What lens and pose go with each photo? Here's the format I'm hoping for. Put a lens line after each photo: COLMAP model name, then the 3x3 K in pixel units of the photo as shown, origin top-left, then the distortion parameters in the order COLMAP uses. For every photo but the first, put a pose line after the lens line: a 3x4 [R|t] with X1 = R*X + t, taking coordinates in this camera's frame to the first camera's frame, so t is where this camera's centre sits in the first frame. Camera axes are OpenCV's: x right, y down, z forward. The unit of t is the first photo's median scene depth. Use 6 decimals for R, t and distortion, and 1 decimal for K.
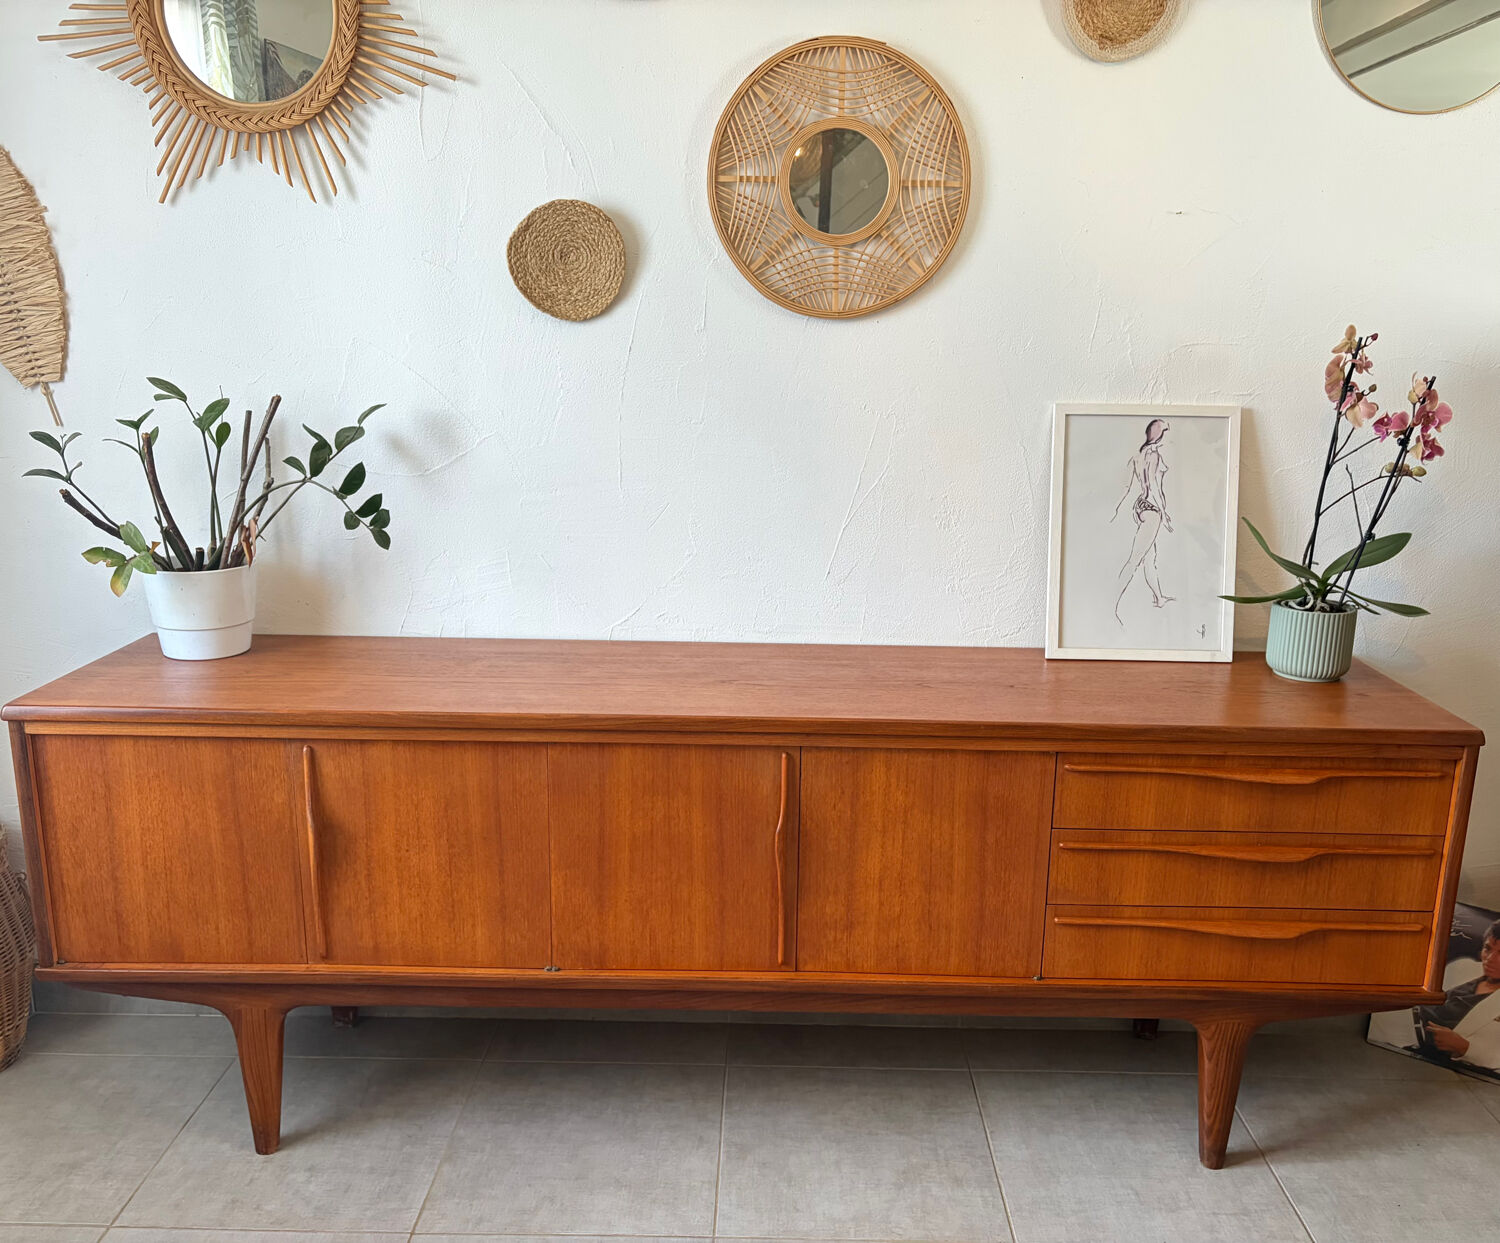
lens RADIAL K [[1258.4, 0, 768.9], [0, 1258.4, 628.7], [0, 0, 1]] dist [0.047455, -0.054415]
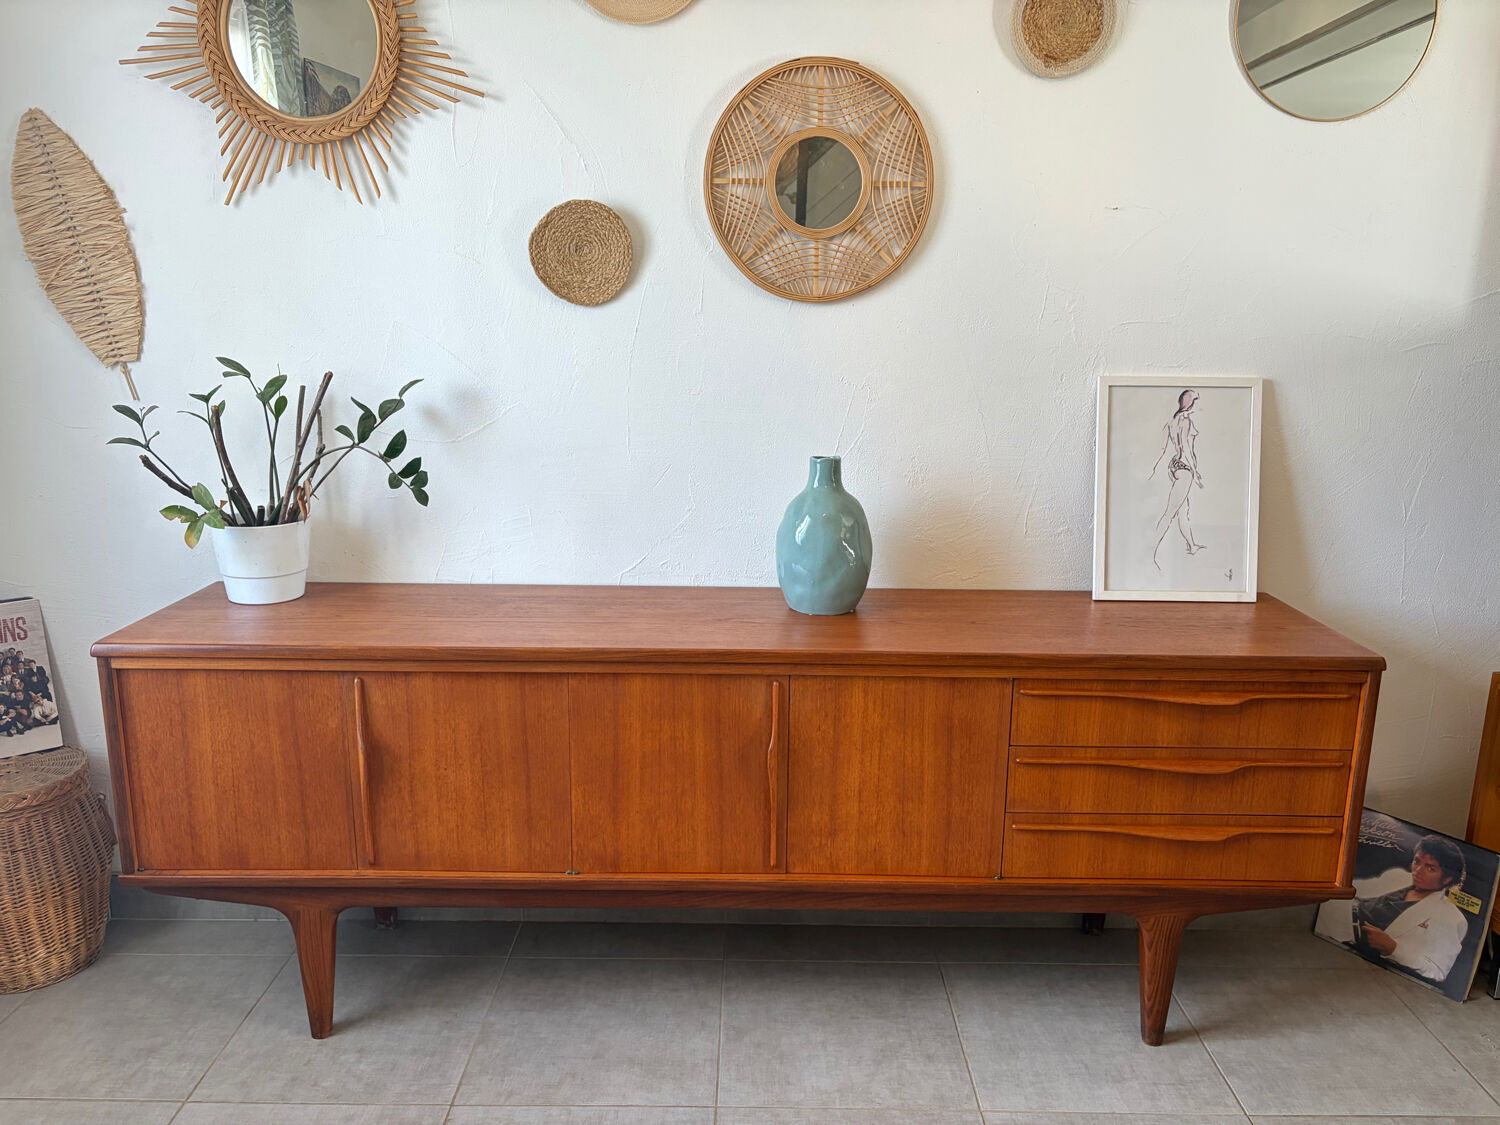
lens RADIAL K [[1140.6, 0, 752.7], [0, 1140.6, 571.3], [0, 0, 1]] dist [0.046127, -0.053196]
pose [[0.999977, -0.006312, 0.002353, -0.009506], [0.006337, 0.999922, -0.010768, 0.009516], [-0.002285, 0.010783, 0.999939, -0.035746]]
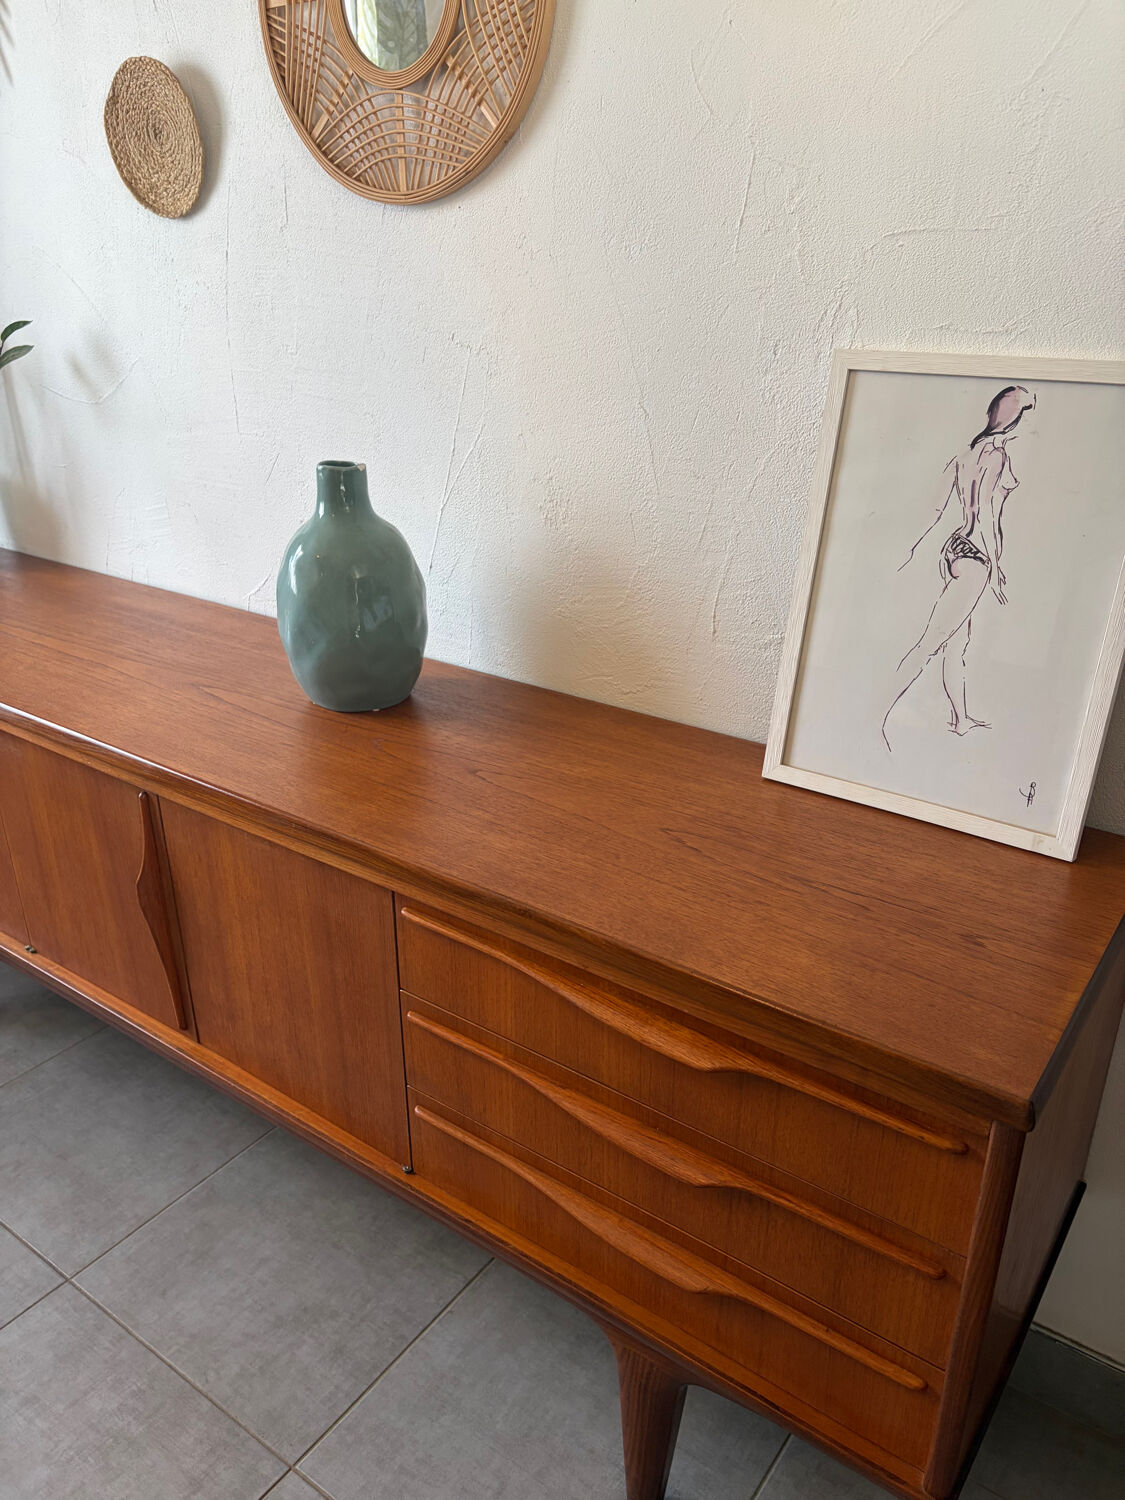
lens RADIAL K [[1140.6, 0, 563.1], [0, 1140.6, 757.6], [0, 0, 1]] dist [0.046127, -0.053196]
pose [[0.812507, 0.222416, -0.538853, 0.579182], [-0.121524, 0.968670, 0.216587, -0.104494], [0.570144, -0.110494, 0.814081, 0.535632]]
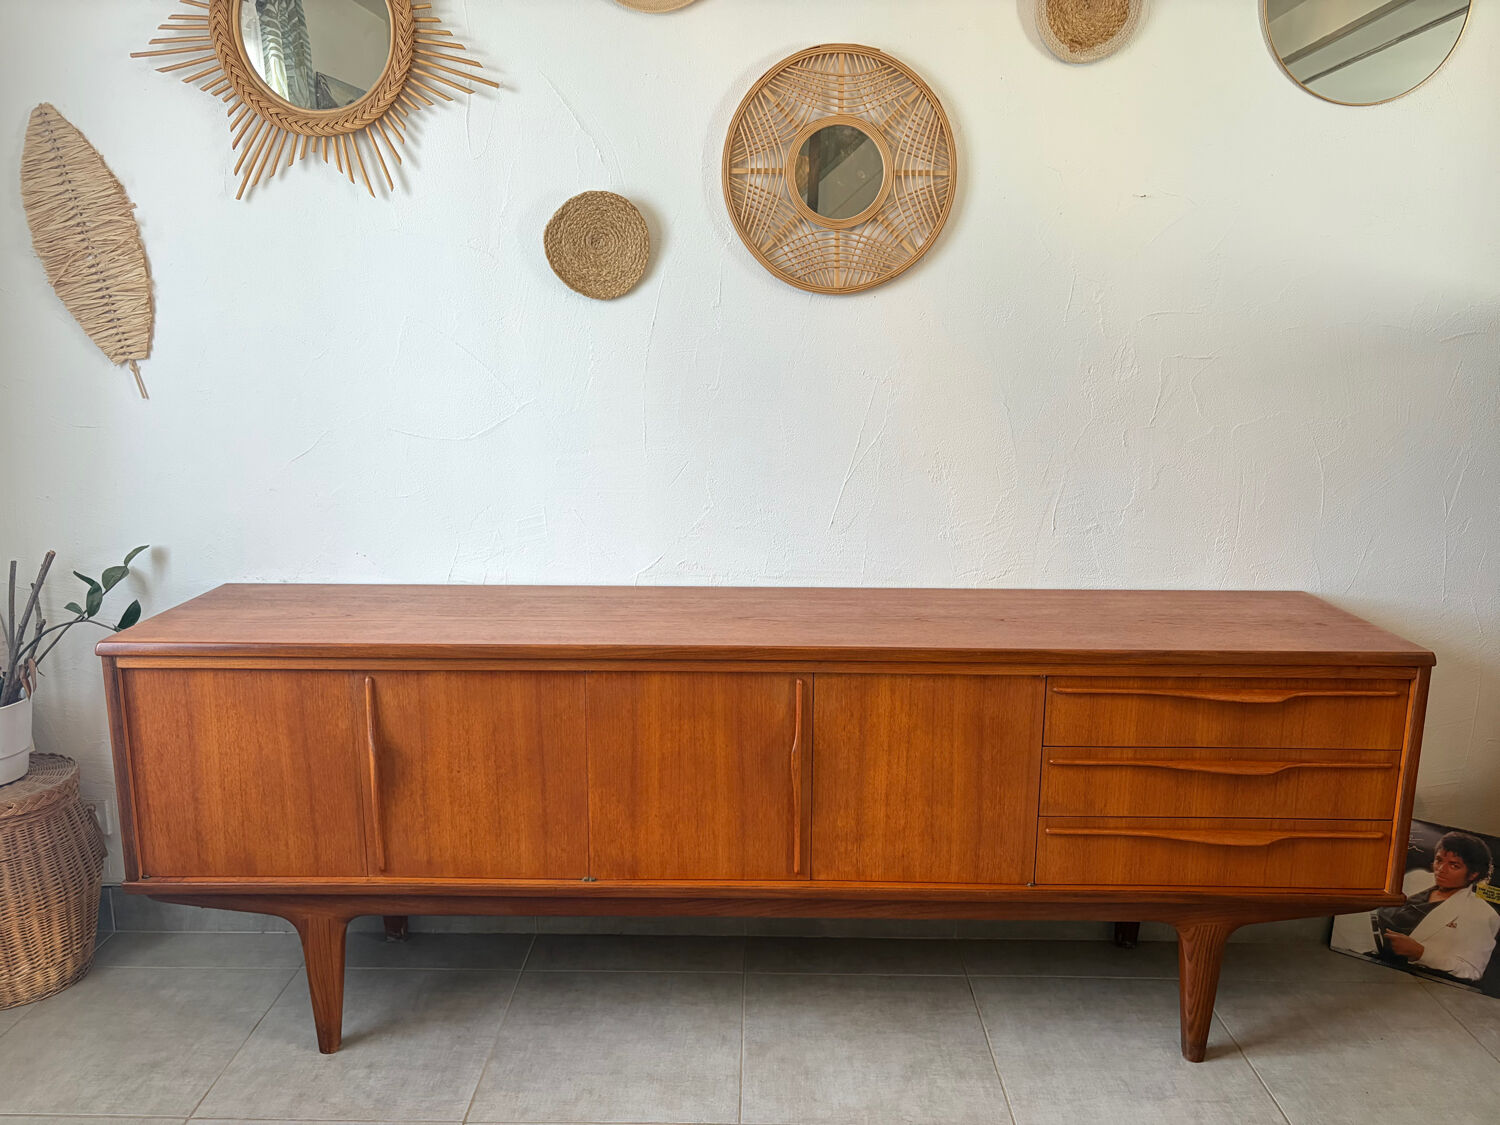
lens RADIAL K [[1140.6, 0, 747.0], [0, 1140.6, 568.2], [0, 0, 1]] dist [0.046127, -0.053196]
pose [[0.999914, -0.010169, -0.008257, -0.022760], [0.009881, 0.999366, -0.034218, 0.033260], [0.008600, 0.034133, 0.999380, -0.005192]]
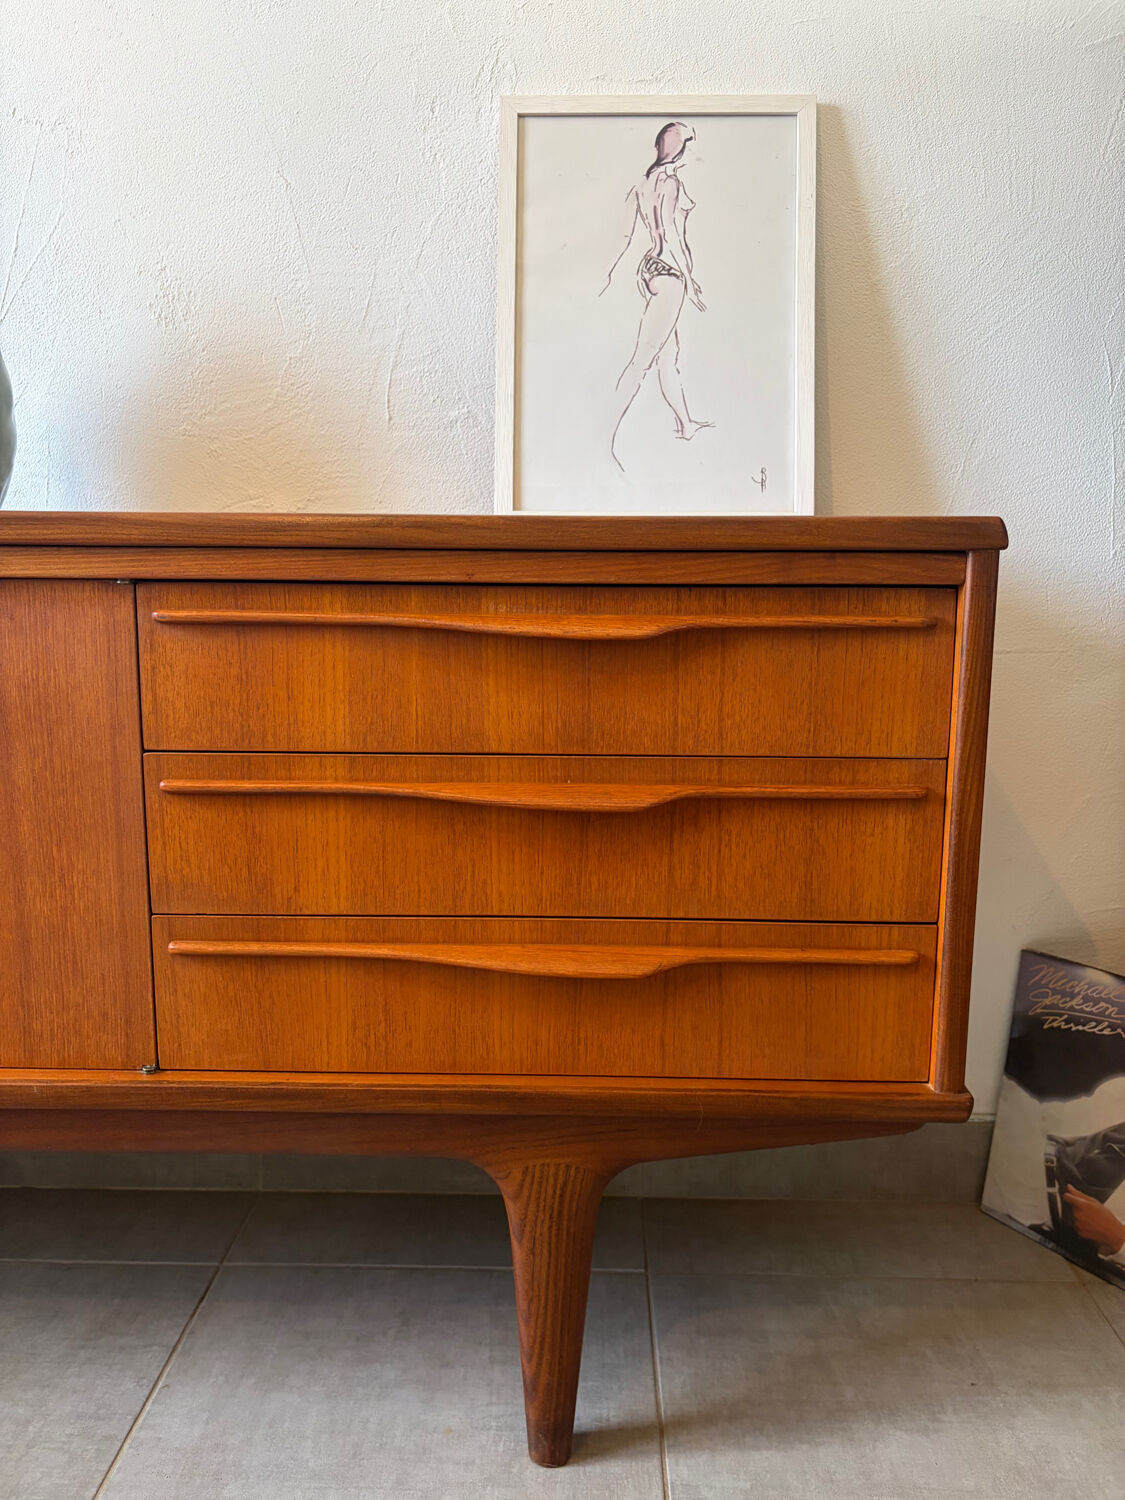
lens RADIAL K [[1140.6, 0, 561.8], [0, 1140.6, 751.3], [0, 0, 1]] dist [0.046127, -0.053196]
pose [[0.999803, -0.006650, -0.018706, 0.377816], [0.005052, 0.996437, -0.084188, 0.188450], [0.019199, 0.084077, 0.996274, 0.540086]]
